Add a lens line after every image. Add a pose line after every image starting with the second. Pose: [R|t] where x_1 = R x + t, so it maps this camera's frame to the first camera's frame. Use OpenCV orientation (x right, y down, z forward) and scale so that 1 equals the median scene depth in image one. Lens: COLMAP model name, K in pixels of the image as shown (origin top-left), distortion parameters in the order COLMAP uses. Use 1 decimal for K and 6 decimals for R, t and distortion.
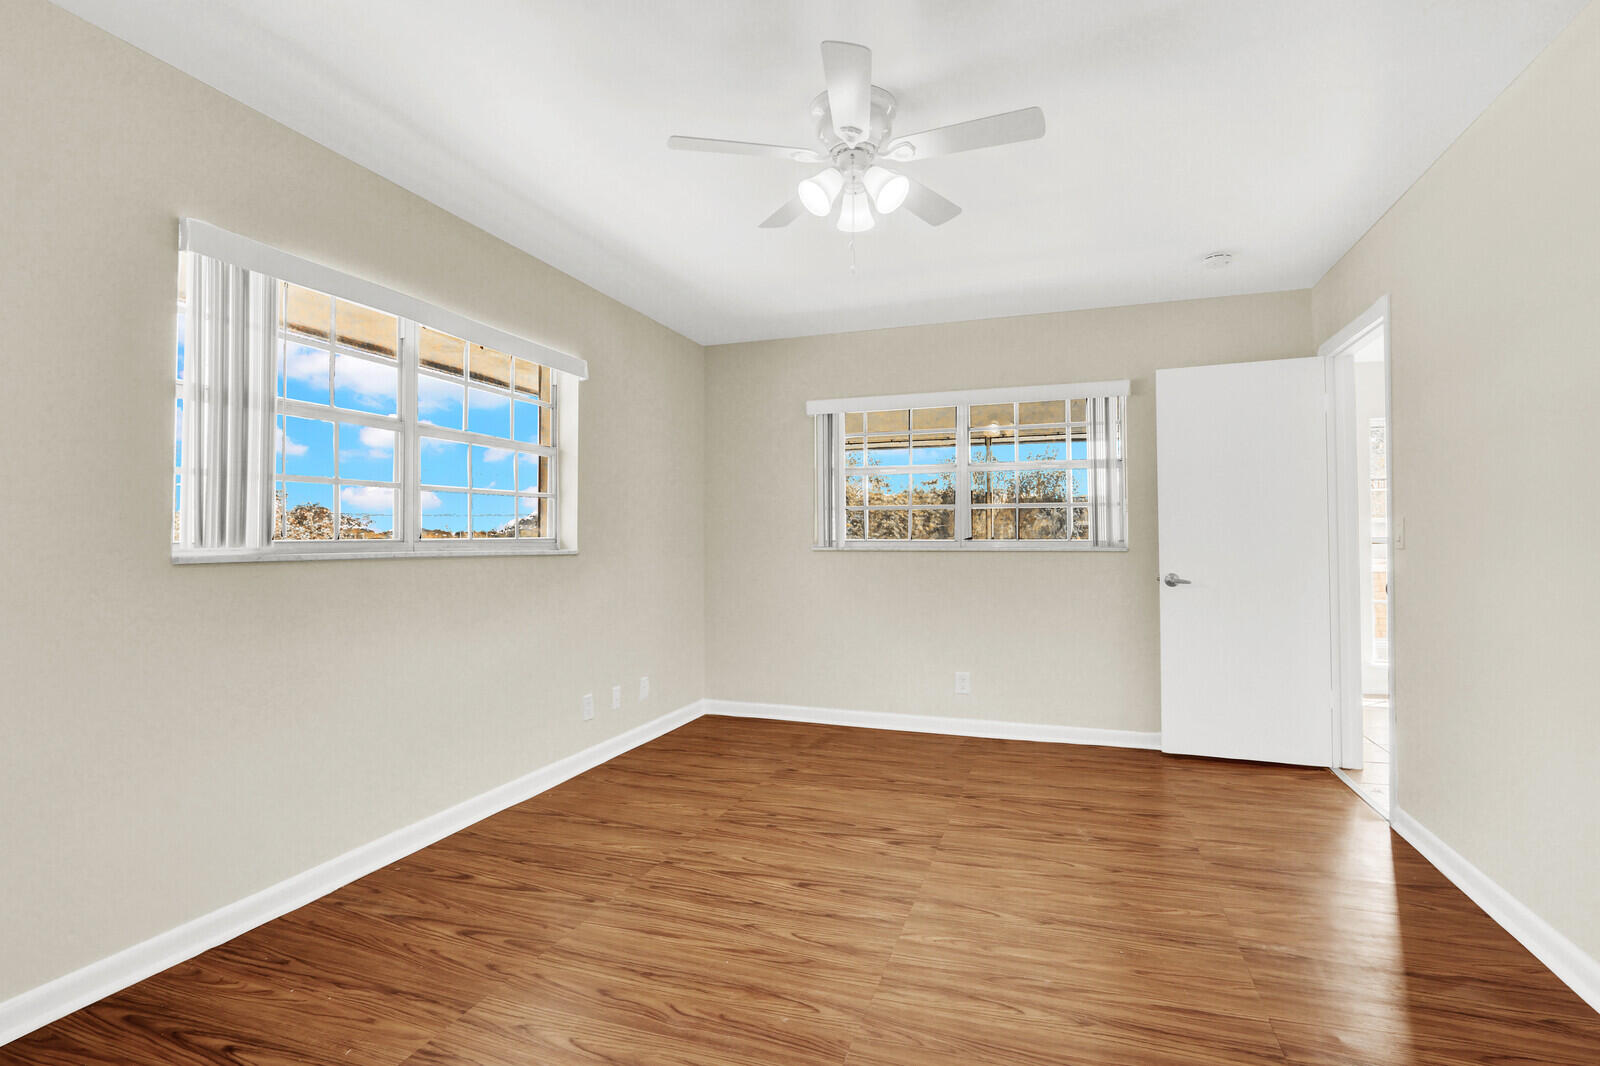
lens RADIAL K [[753.0, 0, 794.8], [0, 753.0, 541.0], [0, 0, 1]] dist [-0.021626, 0.001363]
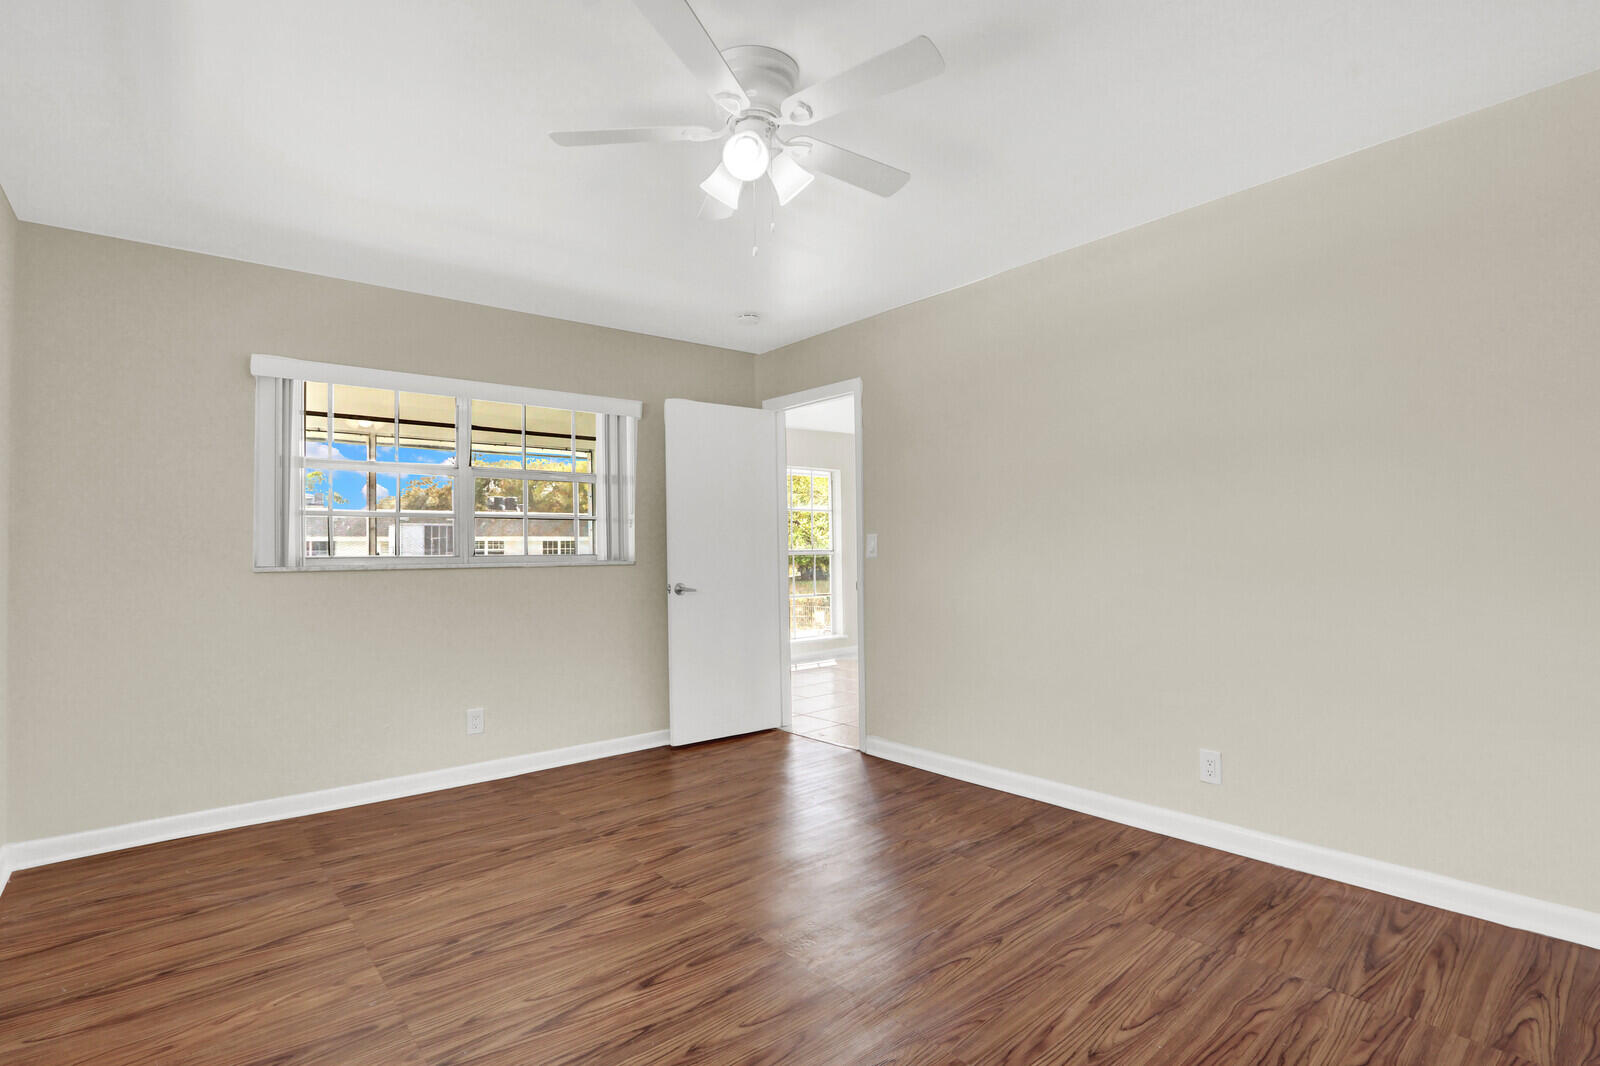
lens RADIAL K [[753.0, 0, 794.8], [0, 753.0, 541.0], [0, 0, 1]] dist [-0.021626, 0.001363]
pose [[0.511527, 0.009001, 0.859220, -0.410723], [0.010993, 0.999795, -0.017018, 0.002156], [-0.859197, 0.018151, 0.511323, 0.310069]]
